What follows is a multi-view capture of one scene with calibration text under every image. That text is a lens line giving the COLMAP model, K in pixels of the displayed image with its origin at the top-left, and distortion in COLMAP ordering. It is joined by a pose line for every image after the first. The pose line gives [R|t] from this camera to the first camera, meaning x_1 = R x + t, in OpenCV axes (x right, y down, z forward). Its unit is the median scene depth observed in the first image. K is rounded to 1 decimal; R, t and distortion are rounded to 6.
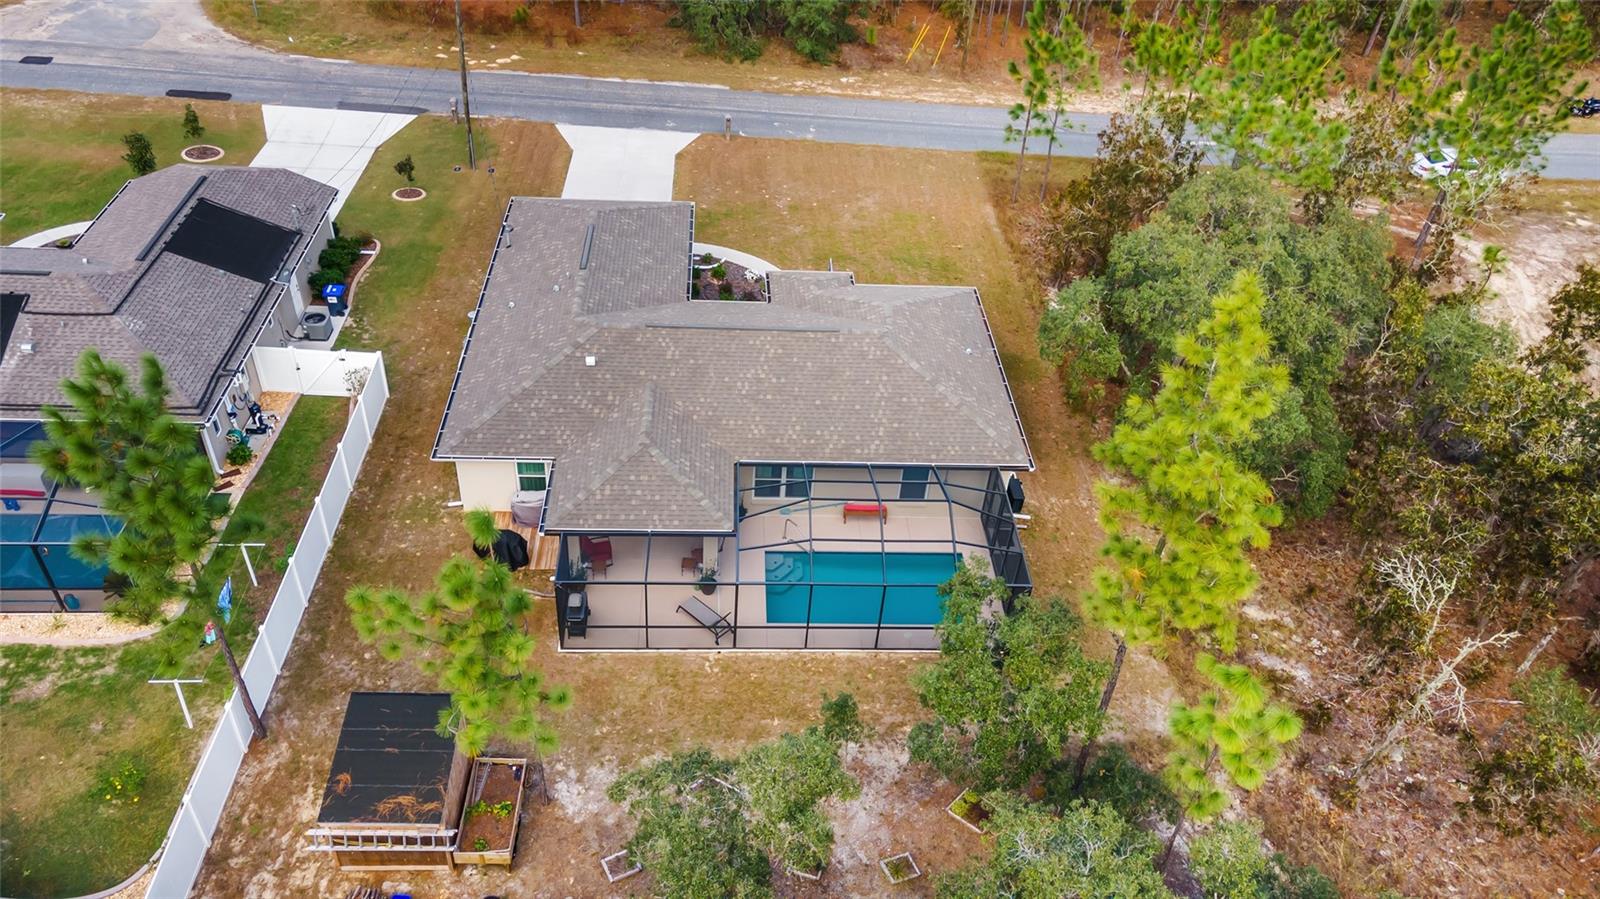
lens RADIAL K [[1157.5, 0, 797.7], [0, 1157.5, 444.9], [0, 0, 1]] dist [0.025474, 0.028861]
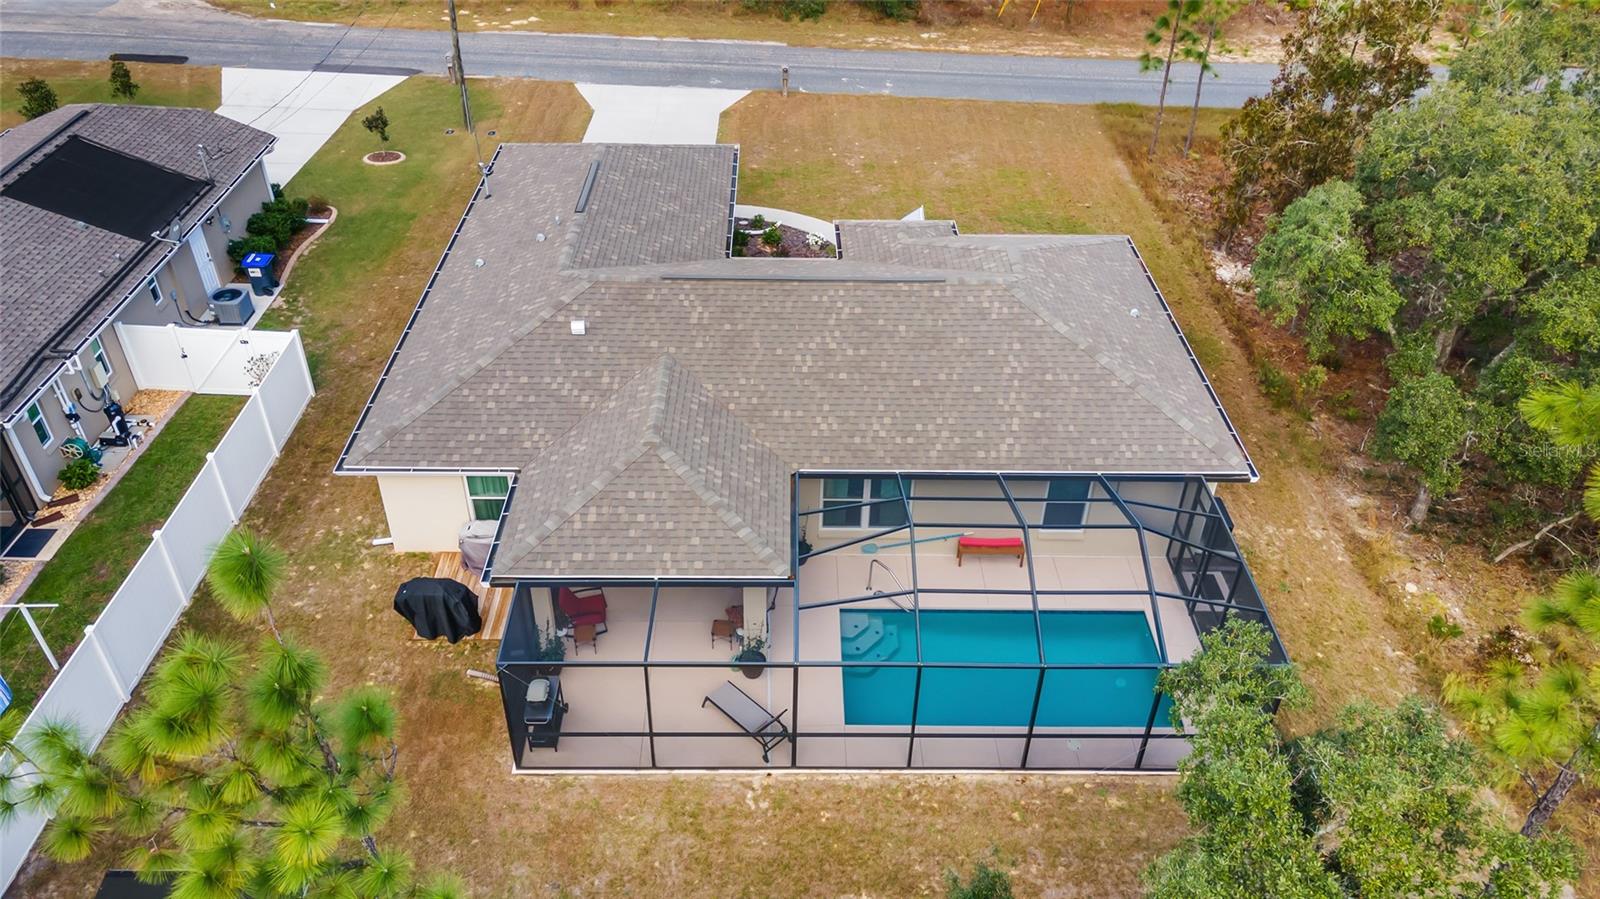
lens RADIAL K [[1157.5, 0, 797.2], [0, 1157.5, 447.6], [0, 0, 1]] dist [0.025474, 0.028861]
pose [[0.998196, -0.013641, -0.058462, -0.012193], [0.011158, 0.999030, -0.042599, 0.026827], [0.058987, 0.041869, 0.997380, 0.323788]]
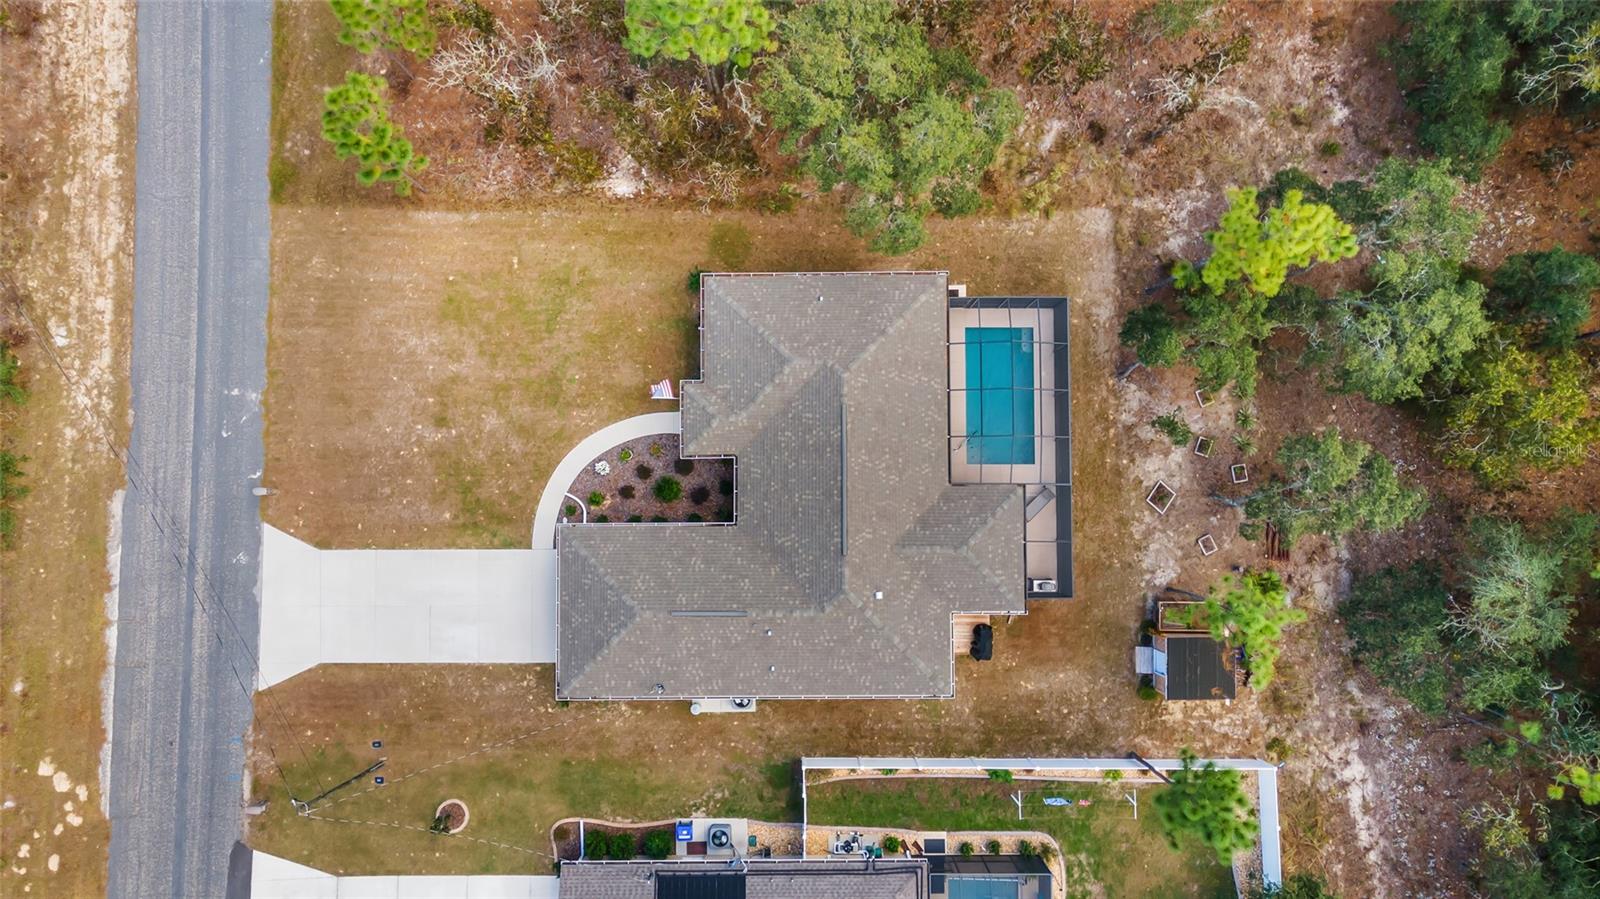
lens RADIAL K [[1157.5, 0, 798.1], [0, 1157.5, 446.4], [0, 0, 1]] dist [0.025474, 0.028861]
pose [[0.043510, -0.998896, -0.017726, 0.009803], [0.631982, 0.013777, 0.774861, -1.110303], [-0.773761, -0.044917, 0.631883, 0.235935]]
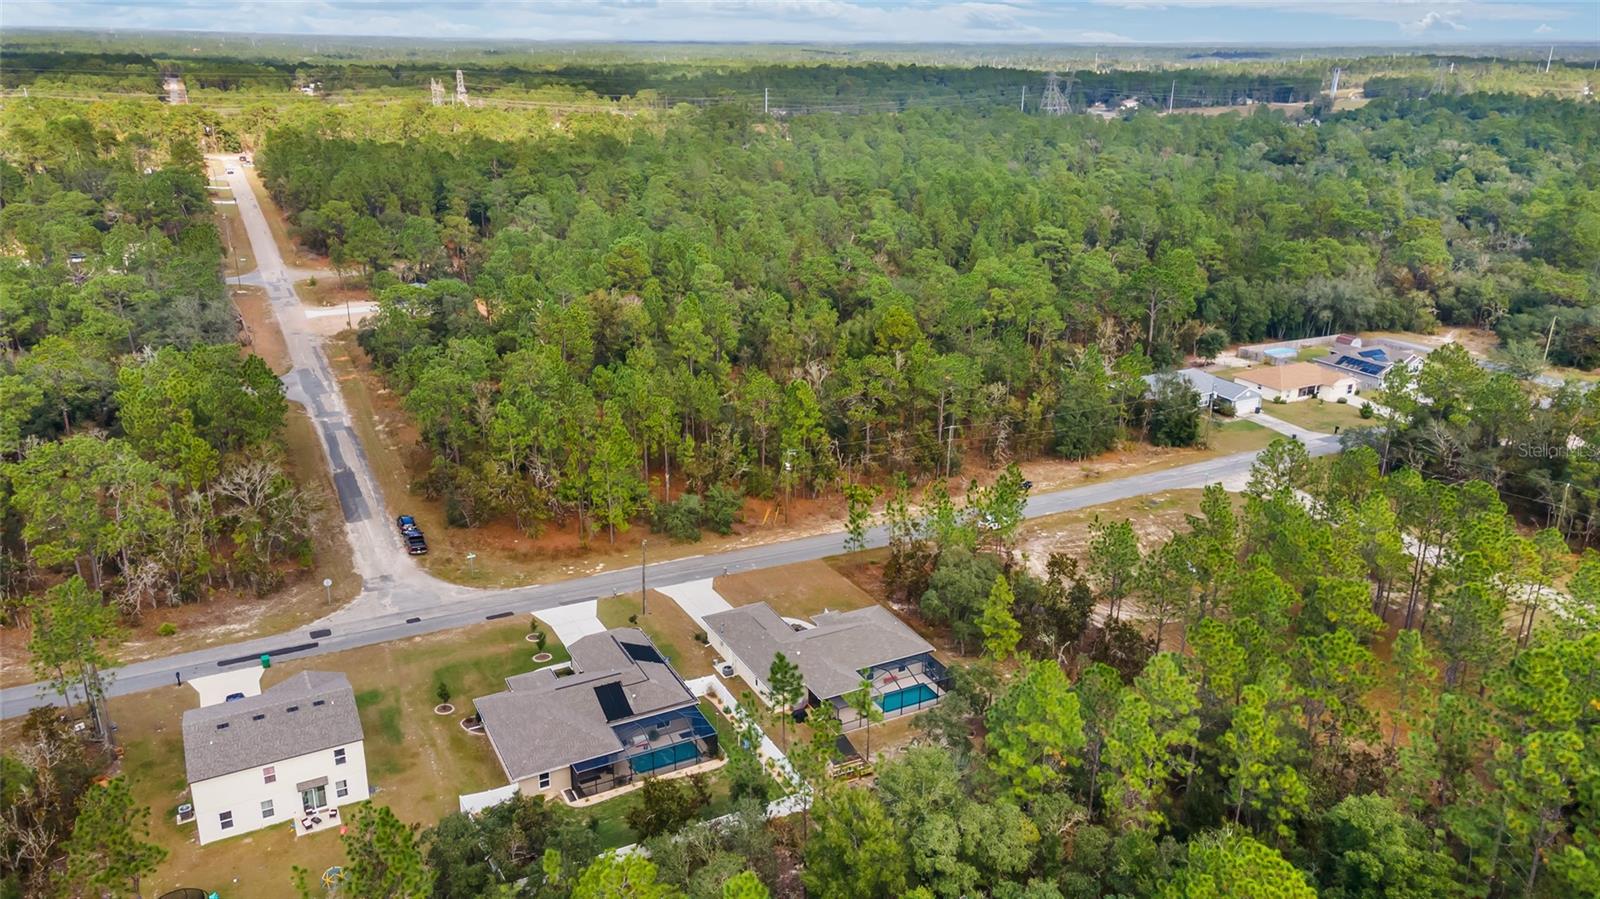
lens RADIAL K [[1157.5, 0, 803.5], [0, 1157.5, 448.4], [0, 0, 1]] dist [0.025474, 0.028861]
pose [[0.905702, -0.187445, 0.380222, -1.180546], [0.298087, 0.919338, -0.256831, 0.210870], [-0.301411, 0.345952, 0.888521, -1.844455]]
